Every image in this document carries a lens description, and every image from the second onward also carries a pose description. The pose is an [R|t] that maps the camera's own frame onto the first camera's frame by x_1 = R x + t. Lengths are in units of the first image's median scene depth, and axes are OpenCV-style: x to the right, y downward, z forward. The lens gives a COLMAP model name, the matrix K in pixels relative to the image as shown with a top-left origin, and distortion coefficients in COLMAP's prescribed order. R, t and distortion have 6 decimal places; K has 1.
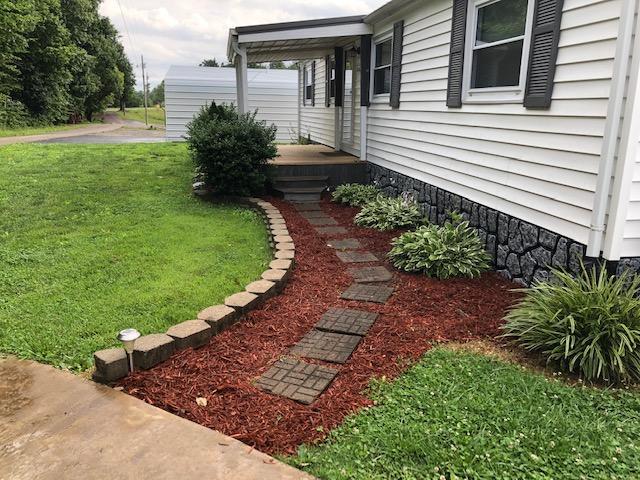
lens RADIAL K [[512.1, 0, 320.0], [0, 512.1, 240.0], [0, 0, 1]] dist [0.064938, -0.068464]
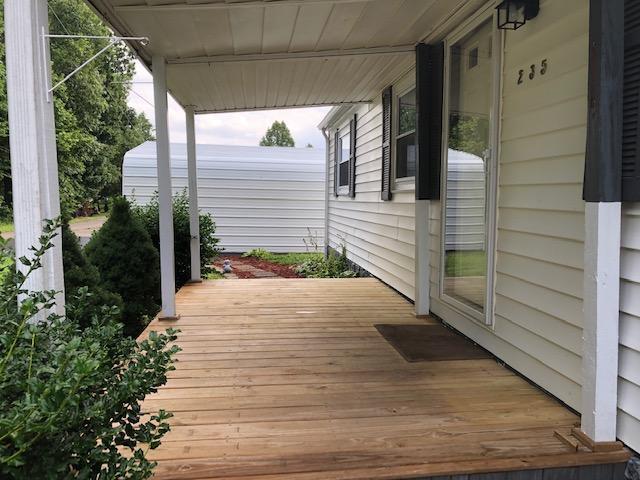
lens RADIAL K [[512.1, 0, 320.0], [0, 512.1, 240.0], [0, 0, 1]] dist [0.064938, -0.068464]
pose [[0.997988, 0.005252, -0.063182, -0.030891], [-0.015870, 0.985532, -0.168746, -0.306427], [0.061382, 0.169409, 0.983632, 1.162808]]
